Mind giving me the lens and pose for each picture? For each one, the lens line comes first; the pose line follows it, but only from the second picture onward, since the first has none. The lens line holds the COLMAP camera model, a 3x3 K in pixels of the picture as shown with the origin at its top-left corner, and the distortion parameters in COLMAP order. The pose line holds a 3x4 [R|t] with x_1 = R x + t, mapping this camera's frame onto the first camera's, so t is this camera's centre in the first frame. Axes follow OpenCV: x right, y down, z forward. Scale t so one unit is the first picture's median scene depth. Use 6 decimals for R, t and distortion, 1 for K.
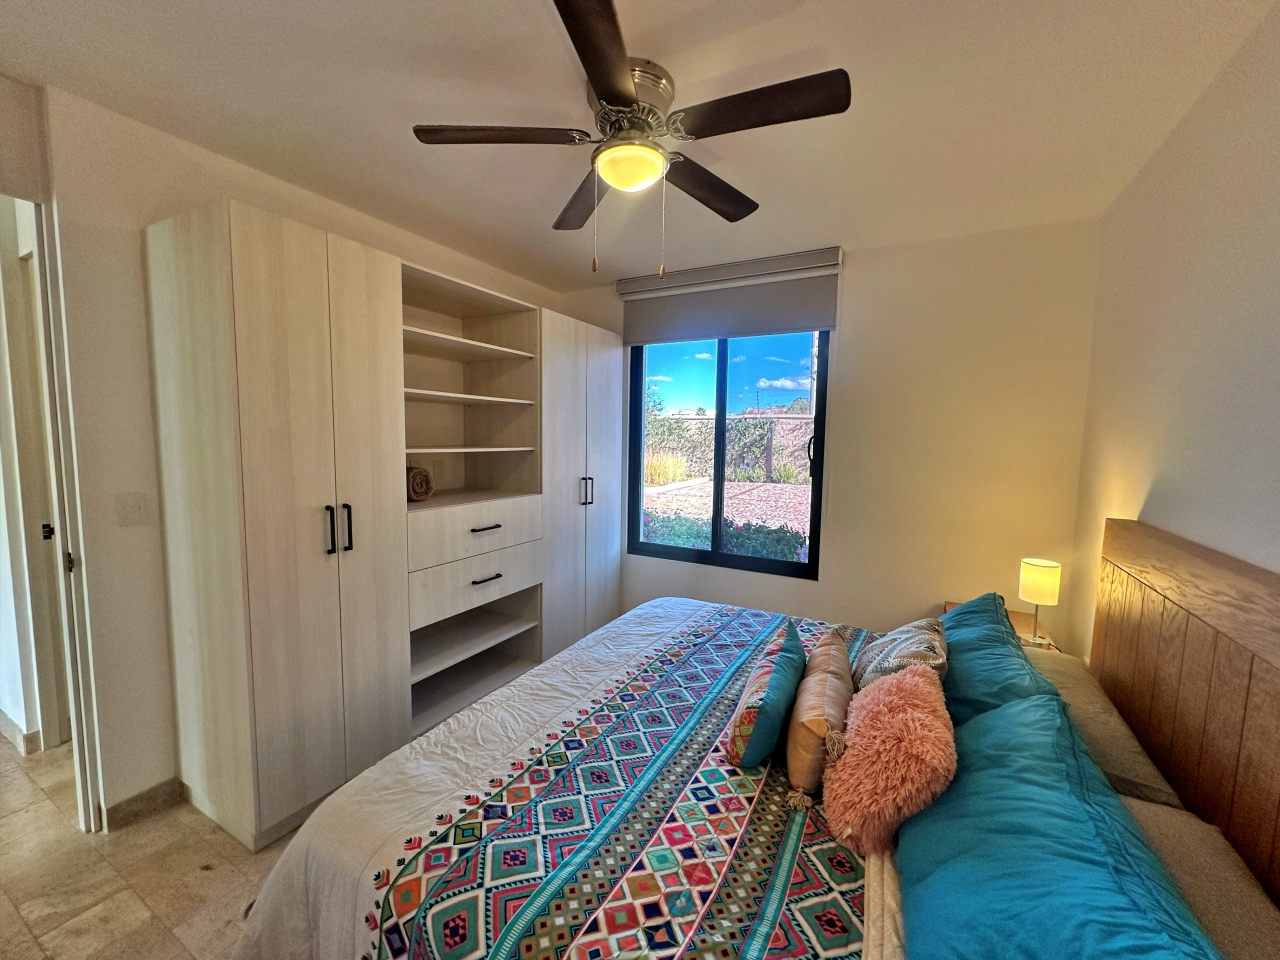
lens RADIAL K [[512.0, 0, 636.1], [0, 512.0, 478.5], [0, 0, 1]] dist [0.001370, 0.000332]
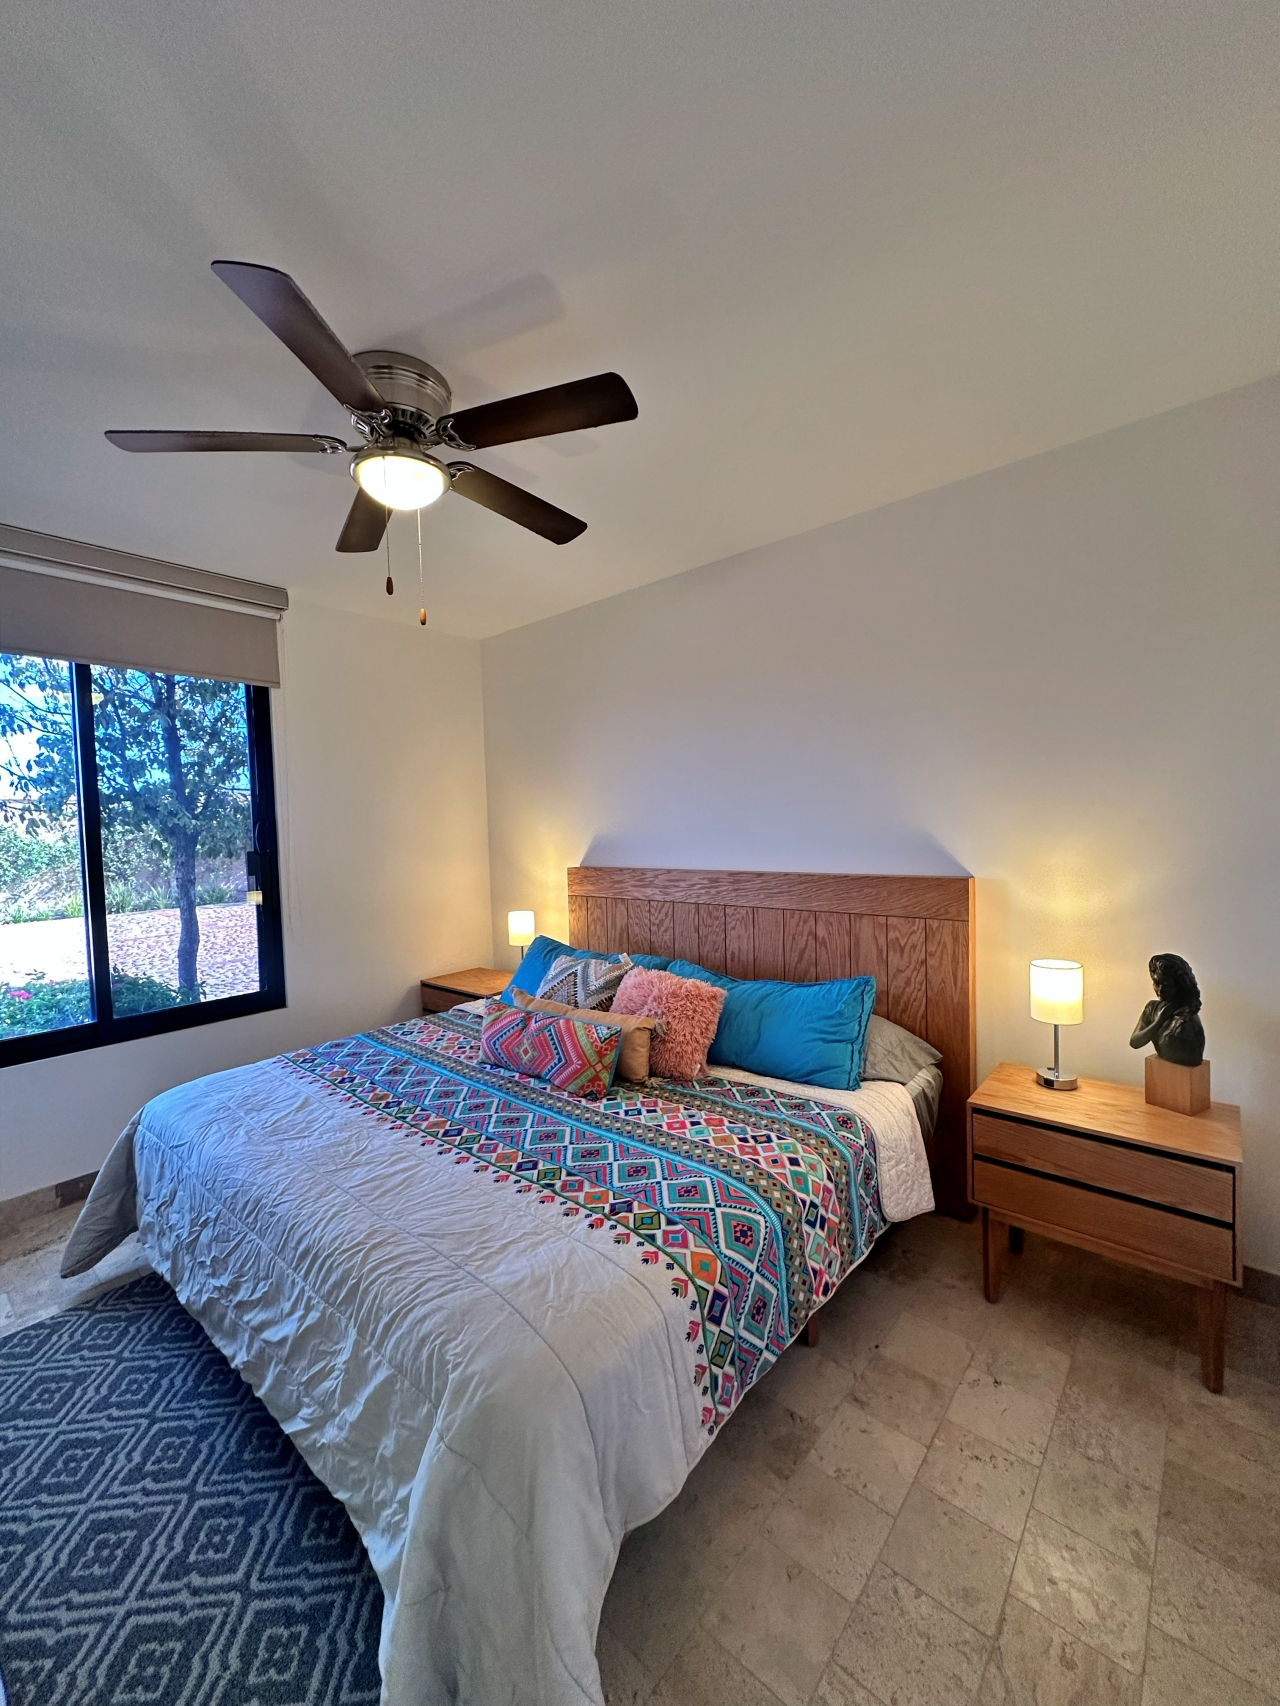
lens RADIAL K [[682.4, 0, 634.5], [0, 682.4, 855.2], [0, 0, 1]] dist [0.001370, 0.000332]
pose [[0.207918, -0.064613, 0.976010, -1.112658], [0.118752, 0.992103, 0.040381, -0.016668], [-0.970911, 0.107507, 0.213949, 0.506659]]
